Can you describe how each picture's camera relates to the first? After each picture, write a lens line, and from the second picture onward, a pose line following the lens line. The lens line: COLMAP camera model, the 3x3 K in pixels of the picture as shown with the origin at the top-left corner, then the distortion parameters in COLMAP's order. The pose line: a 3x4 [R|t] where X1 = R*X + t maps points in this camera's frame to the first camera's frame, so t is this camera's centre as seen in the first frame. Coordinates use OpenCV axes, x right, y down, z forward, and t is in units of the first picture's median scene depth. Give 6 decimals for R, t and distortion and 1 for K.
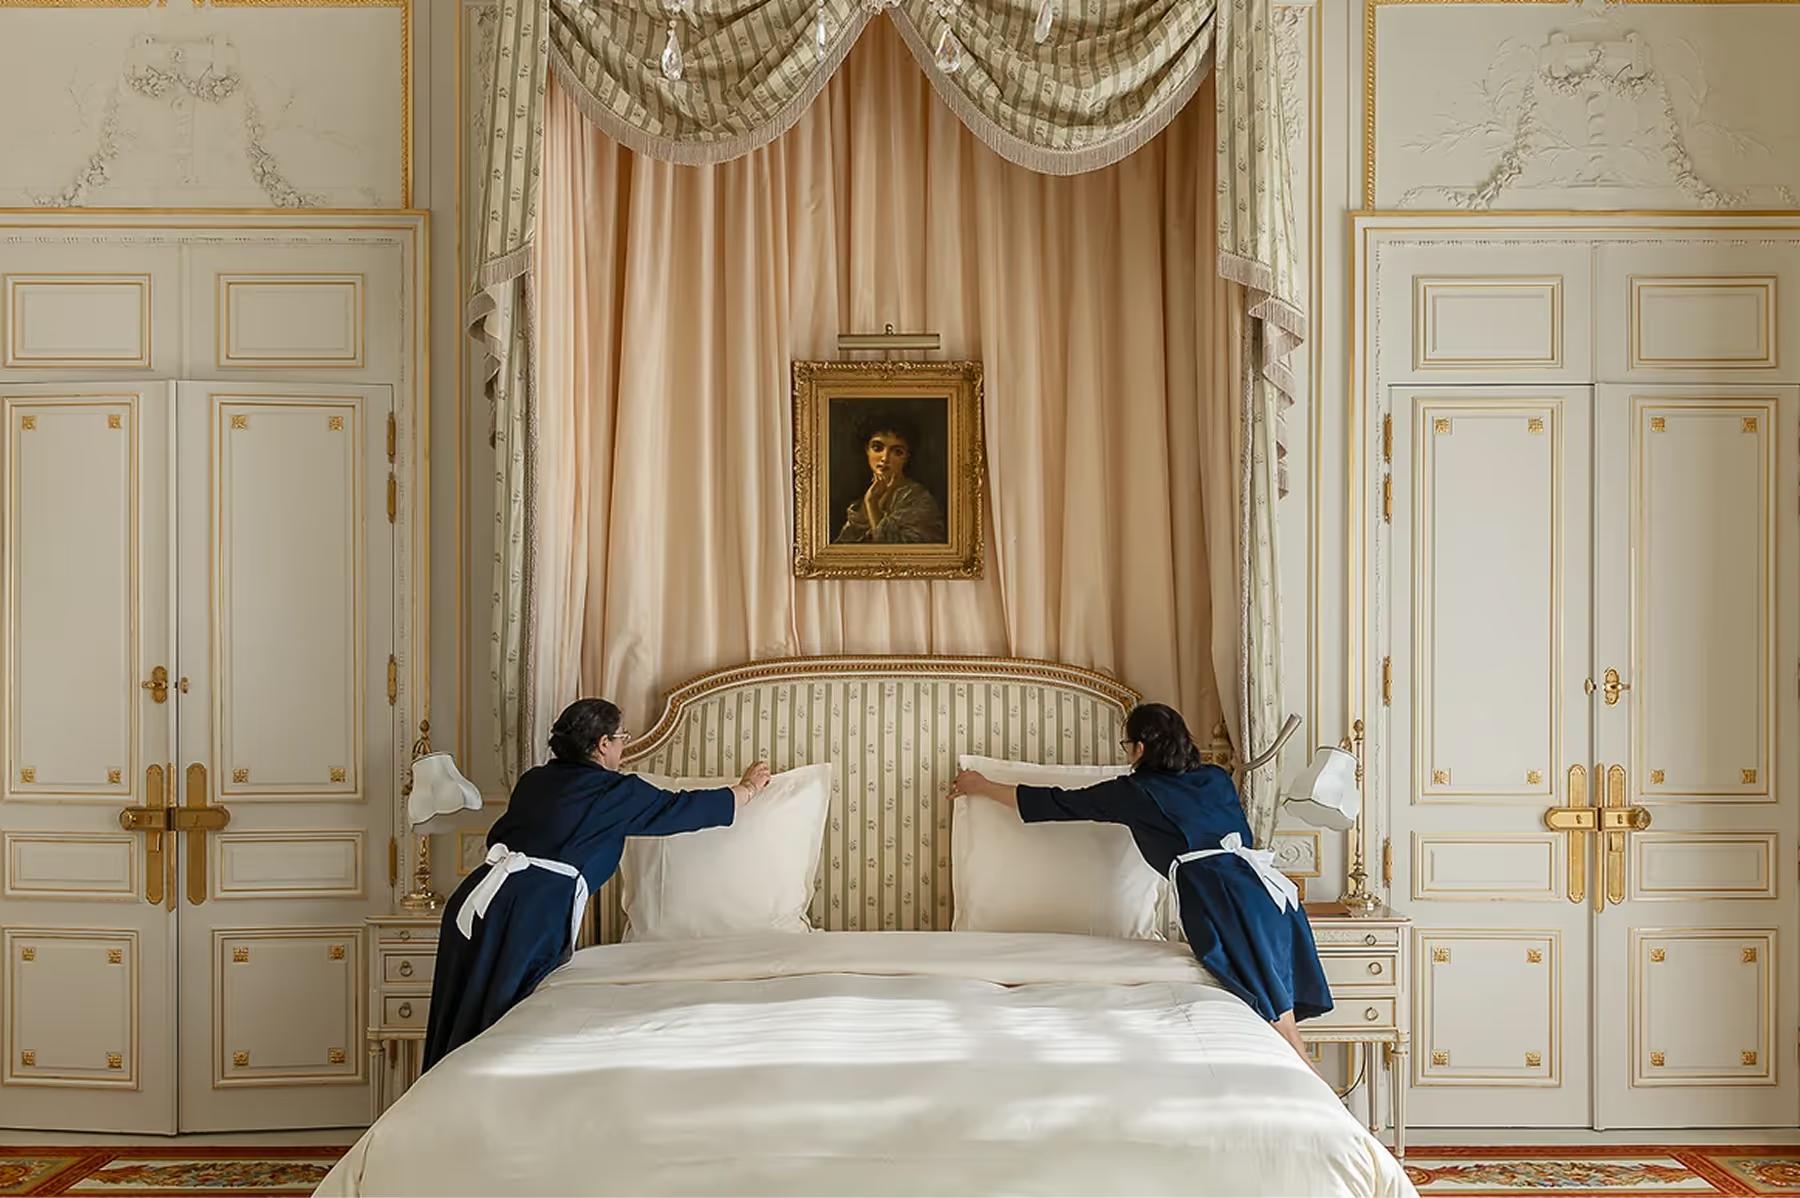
lens RADIAL K [[1728.5, 0, 900.1], [0, 1728.5, 617.7], [0, 0, 1]] dist [-0.002065, -0.008466]
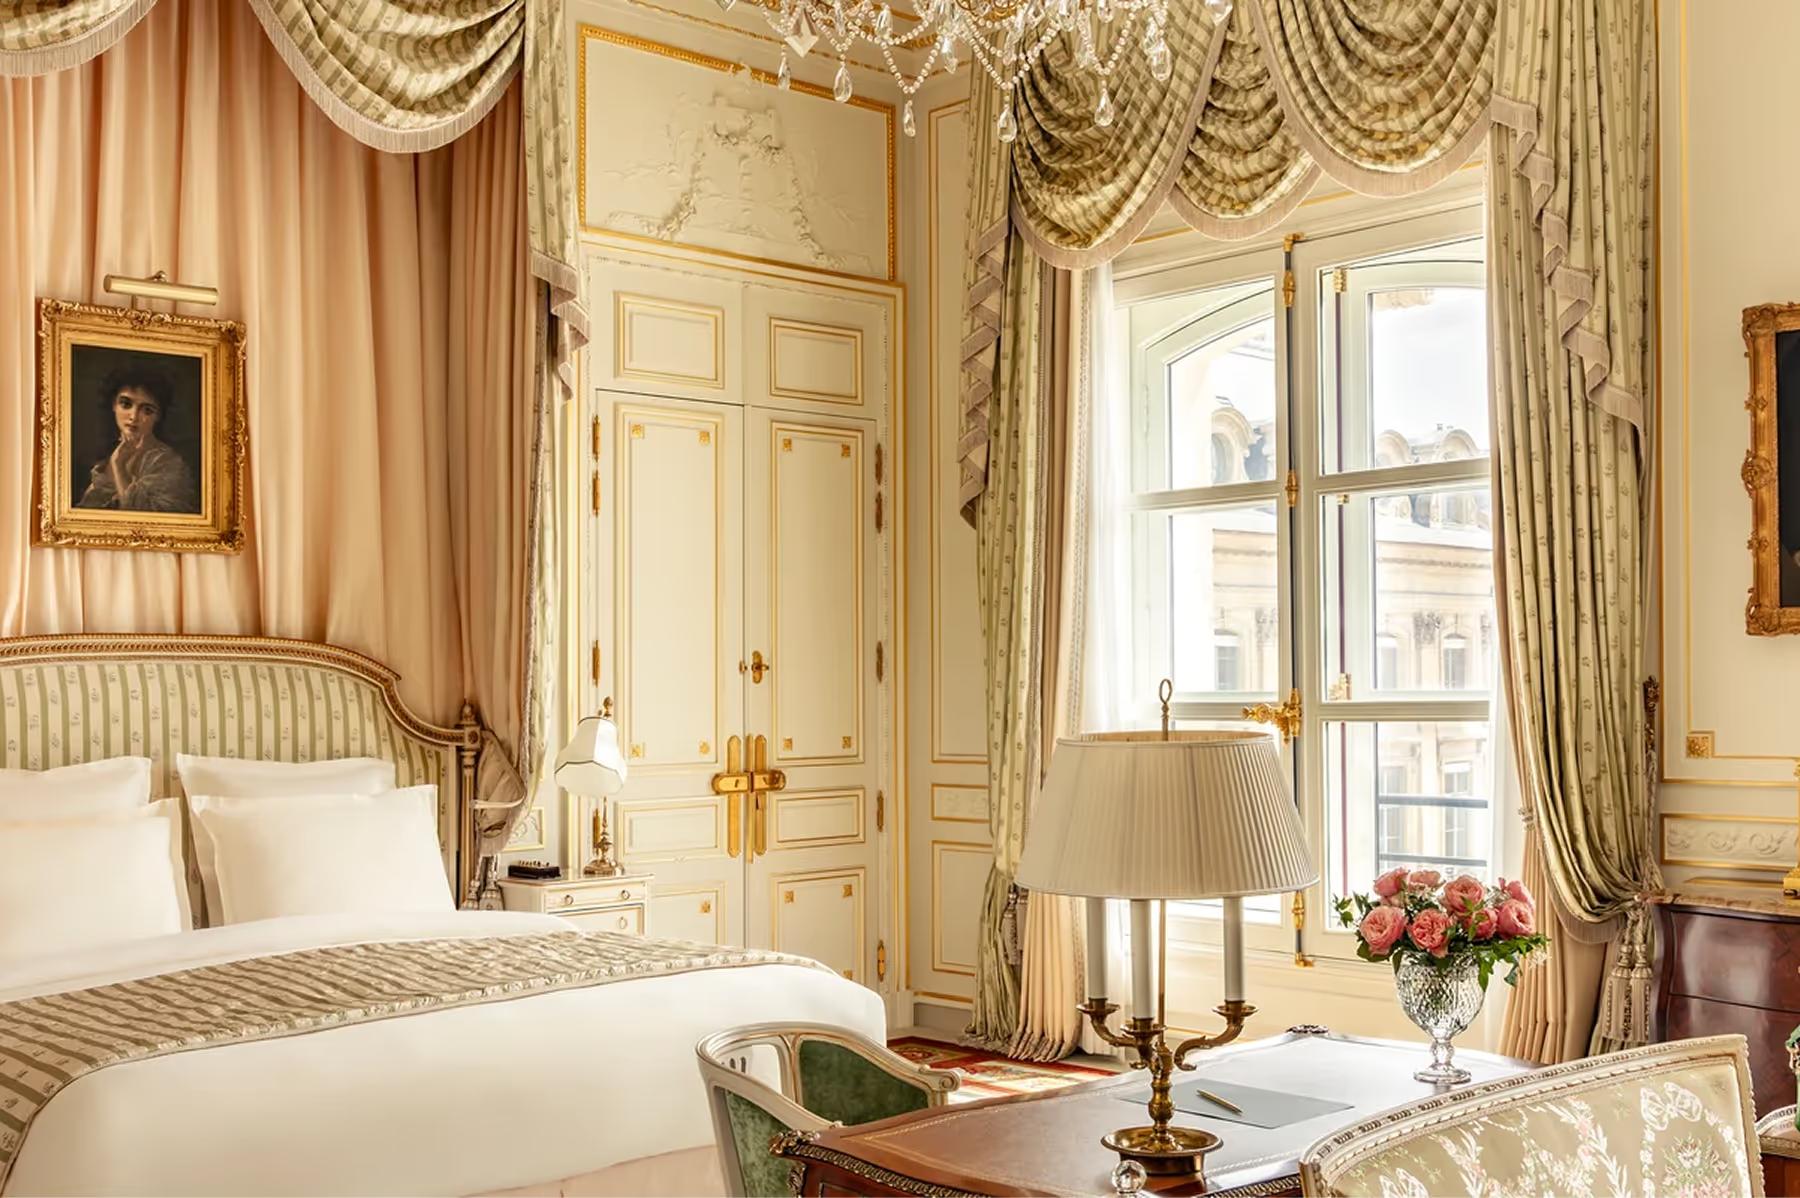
lens RADIAL K [[1947.7, 0, 900.0], [0, 1947.7, 599.0], [0, 0, 1]] dist [-0.000968, -0.010665]
pose [[0.726390, 0.021512, 0.686946, -0.415474], [-0.004388, 0.999635, -0.026664, 0.028444], [-0.687268, 0.016354, 0.726219, -0.013057]]
